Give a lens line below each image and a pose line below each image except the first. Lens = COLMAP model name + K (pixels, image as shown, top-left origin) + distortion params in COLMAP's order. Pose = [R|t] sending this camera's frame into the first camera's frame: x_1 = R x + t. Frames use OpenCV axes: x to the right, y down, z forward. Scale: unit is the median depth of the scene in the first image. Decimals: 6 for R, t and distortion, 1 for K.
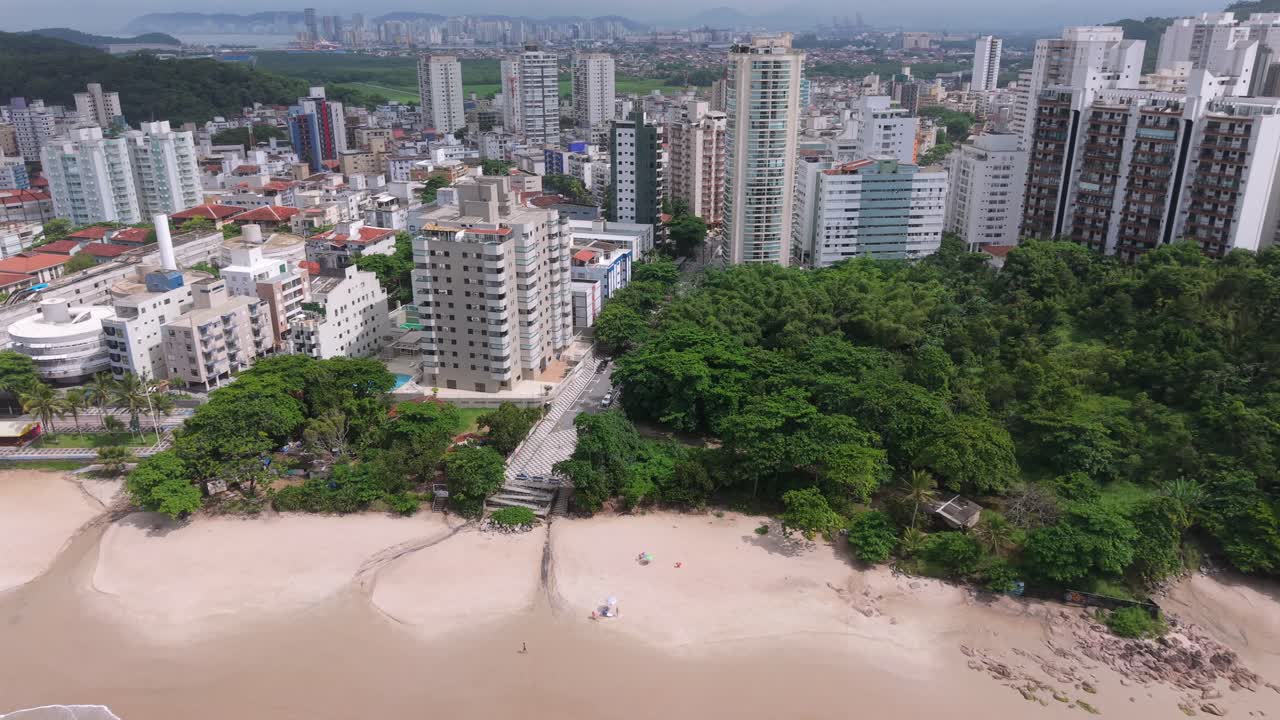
lens RADIAL K [[905.6, 0, 640.0], [0, 905.6, 360.0], [0, 0, 1]] dist [0.000727, 0.000267]
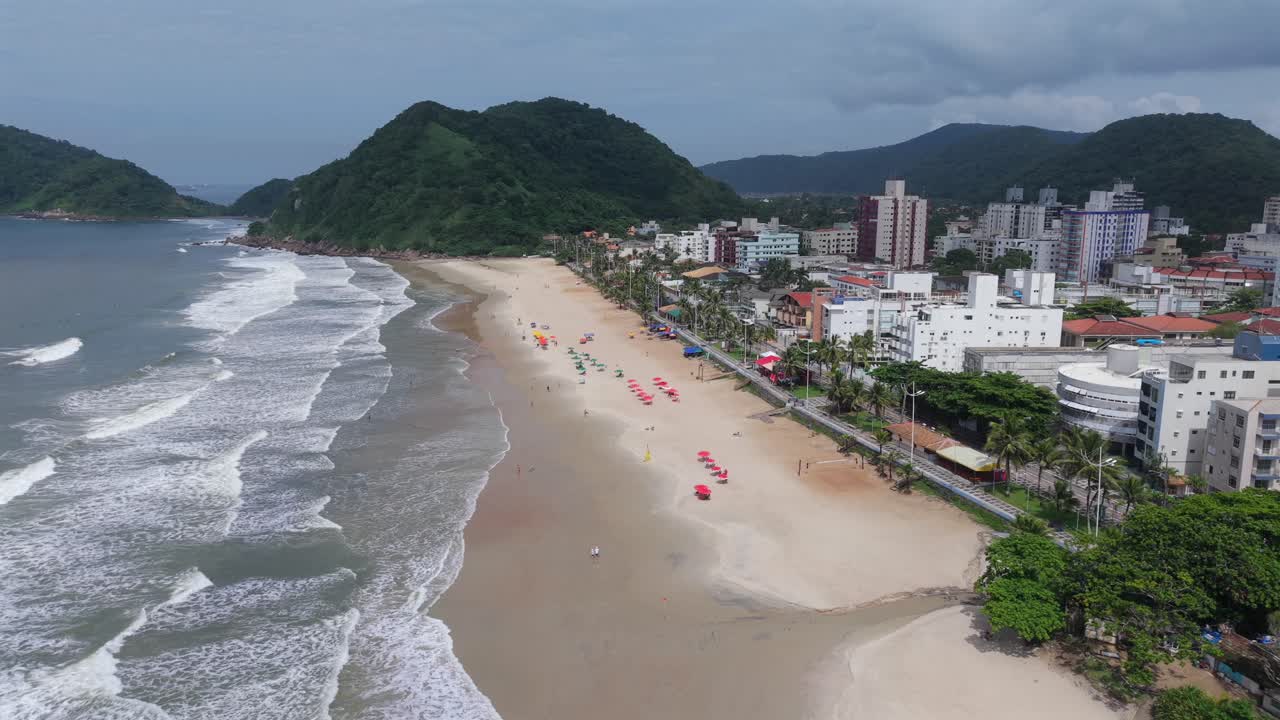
lens RADIAL K [[905.6, 0, 640.0], [0, 905.6, 360.0], [0, 0, 1]] dist [0.000727, 0.000267]
pose [[0.248627, 0.182480, -0.951255, 0.004923], [-0.326013, 0.940558, 0.095219, 0.008969], [0.912086, 0.286447, 0.293339, 0.400844]]
